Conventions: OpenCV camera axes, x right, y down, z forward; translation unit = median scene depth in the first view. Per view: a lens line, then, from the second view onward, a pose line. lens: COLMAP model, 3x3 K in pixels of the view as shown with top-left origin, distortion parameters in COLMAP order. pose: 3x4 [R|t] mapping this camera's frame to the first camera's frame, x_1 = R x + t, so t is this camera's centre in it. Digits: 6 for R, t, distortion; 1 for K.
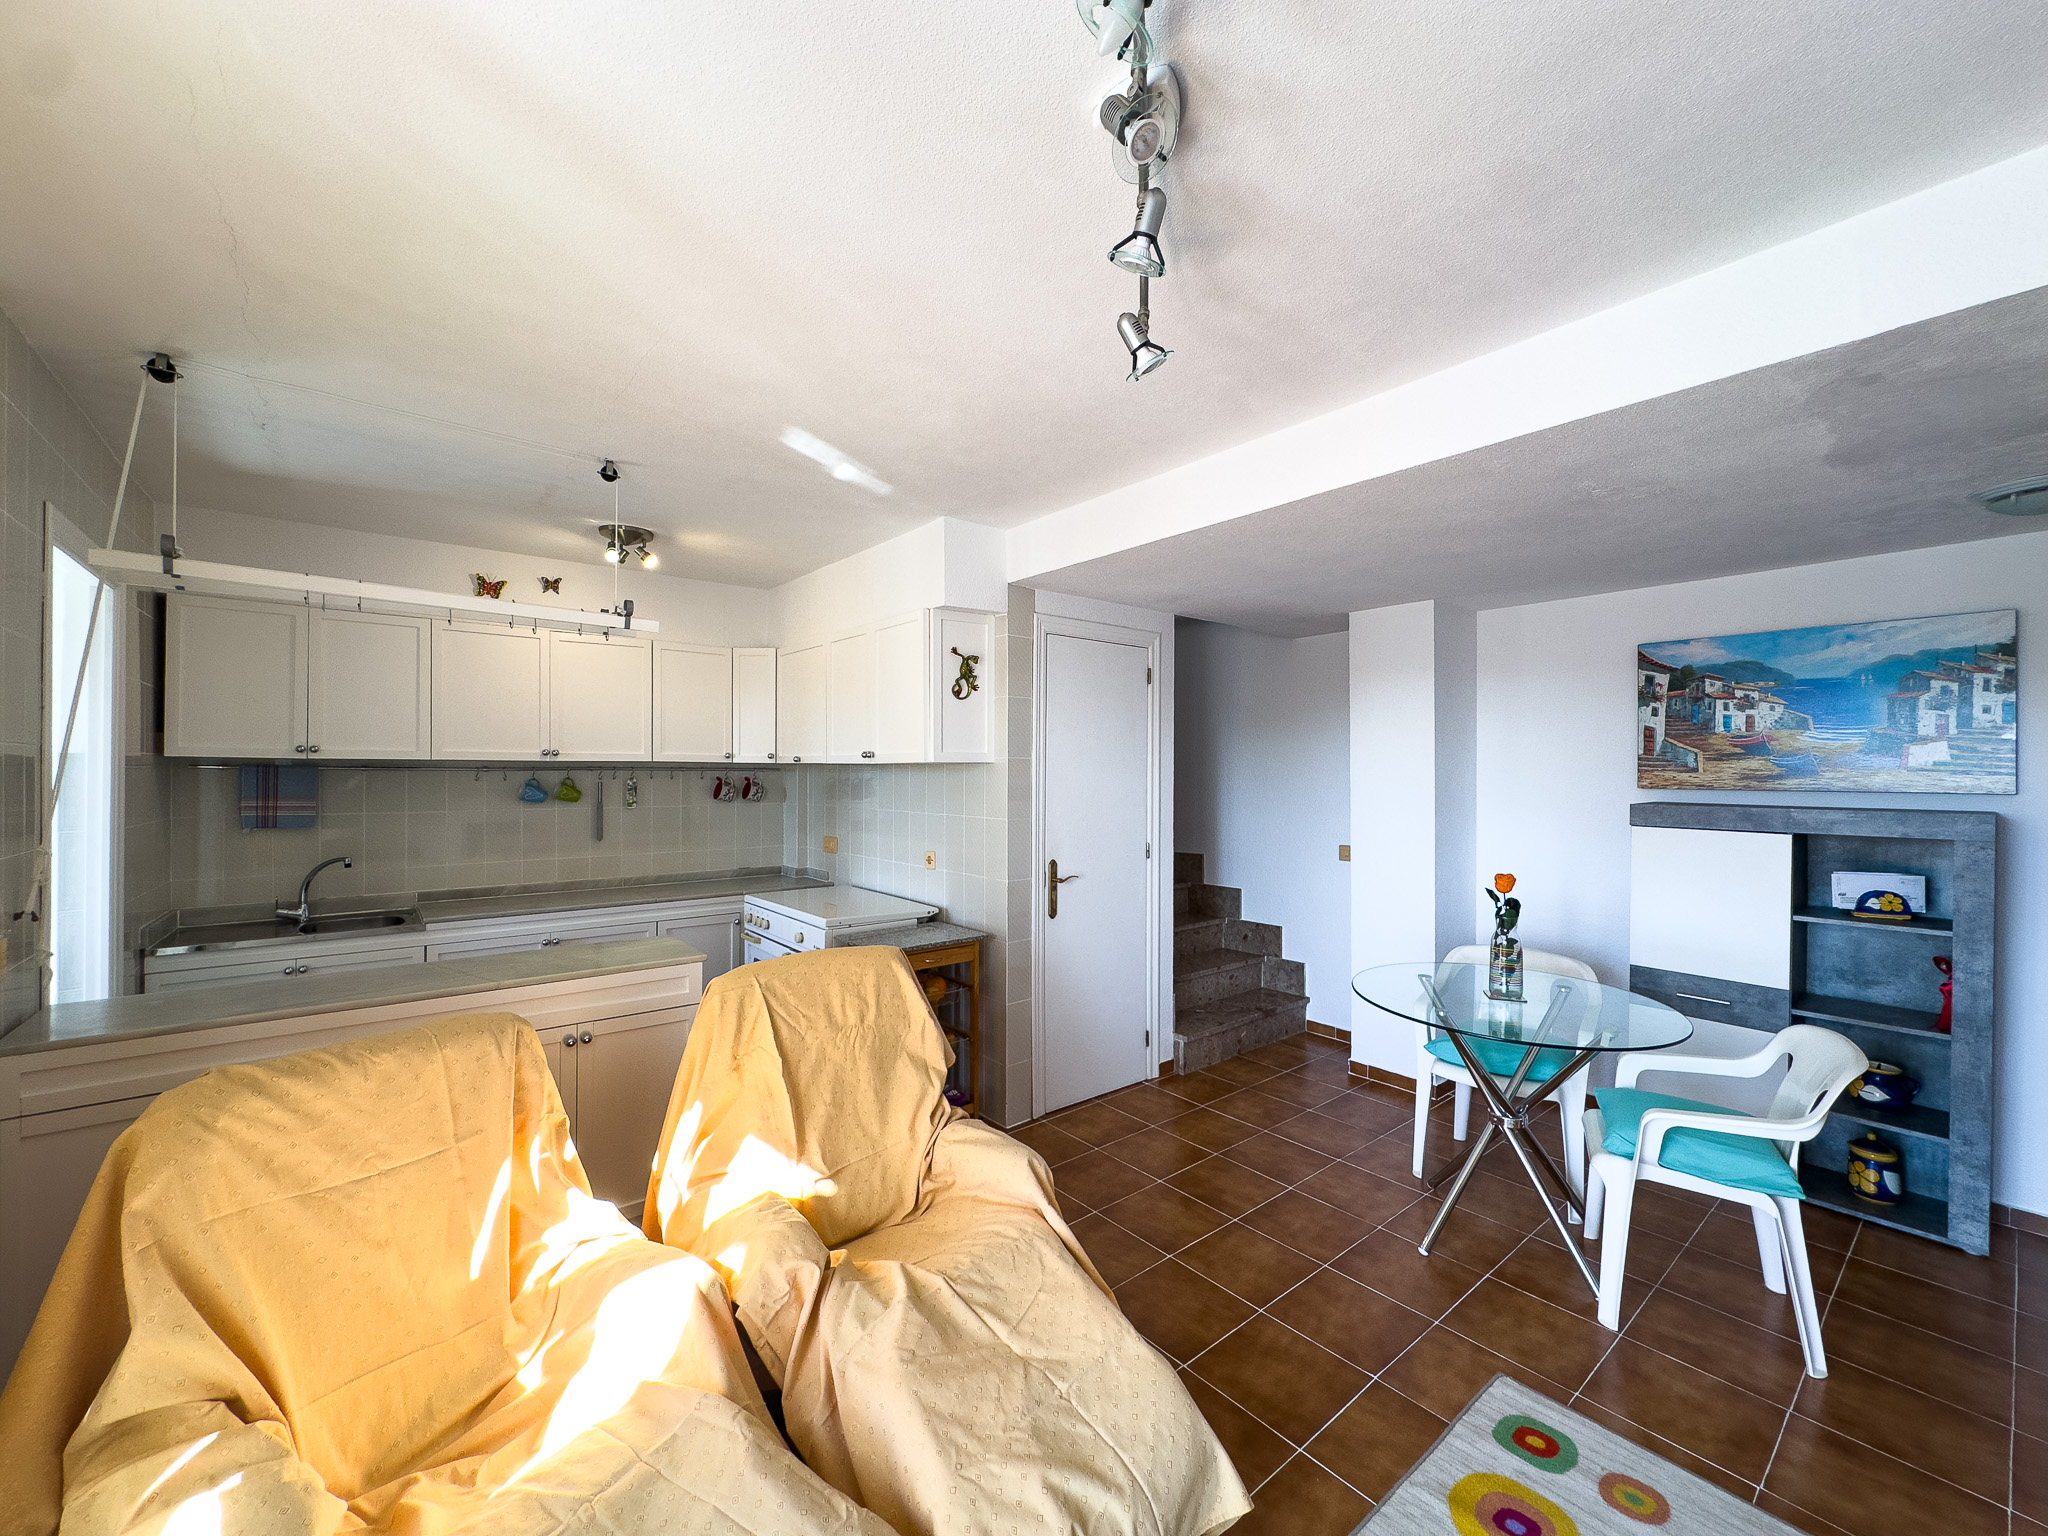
lens RADIAL K [[824.1, 0, 1026.1], [0, 824.1, 770.2], [0, 0, 1]] dist [-0.004222, 0.000570]
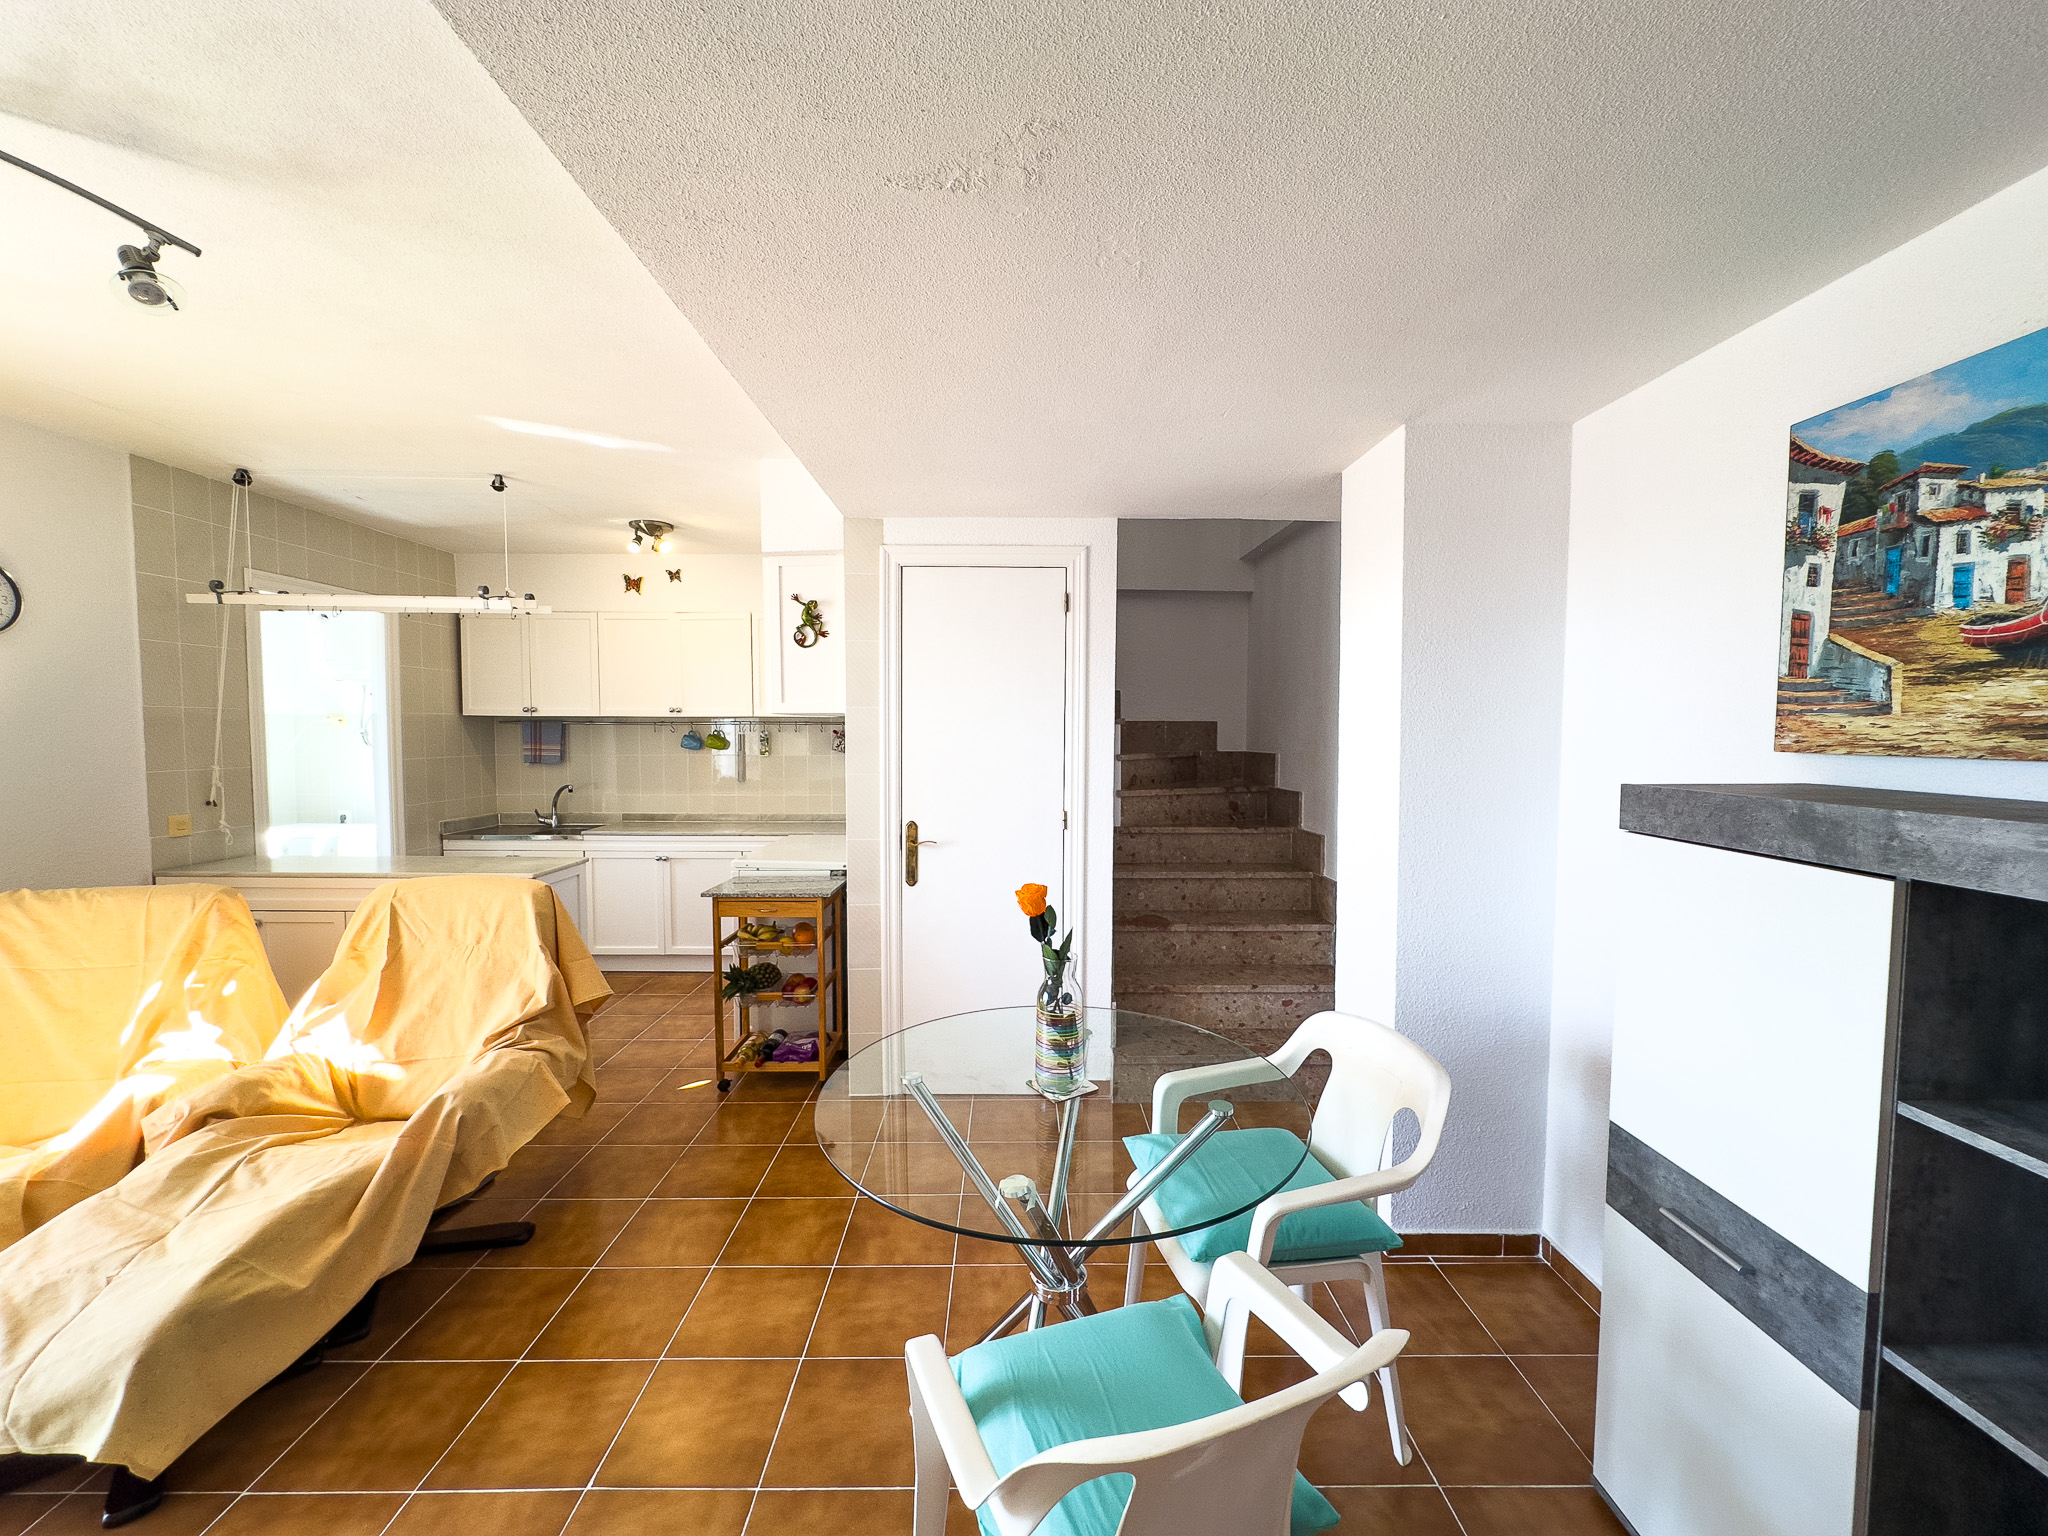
lens RADIAL K [[824.1, 0, 1023.0], [0, 824.1, 768.5], [0, 0, 1]] dist [-0.004222, 0.000570]
pose [[0.777379, 0.029456, -0.628342, 0.726418], [0.001542, 0.998811, 0.048730, 0.008850], [0.629030, -0.038850, 0.776409, 0.404329]]
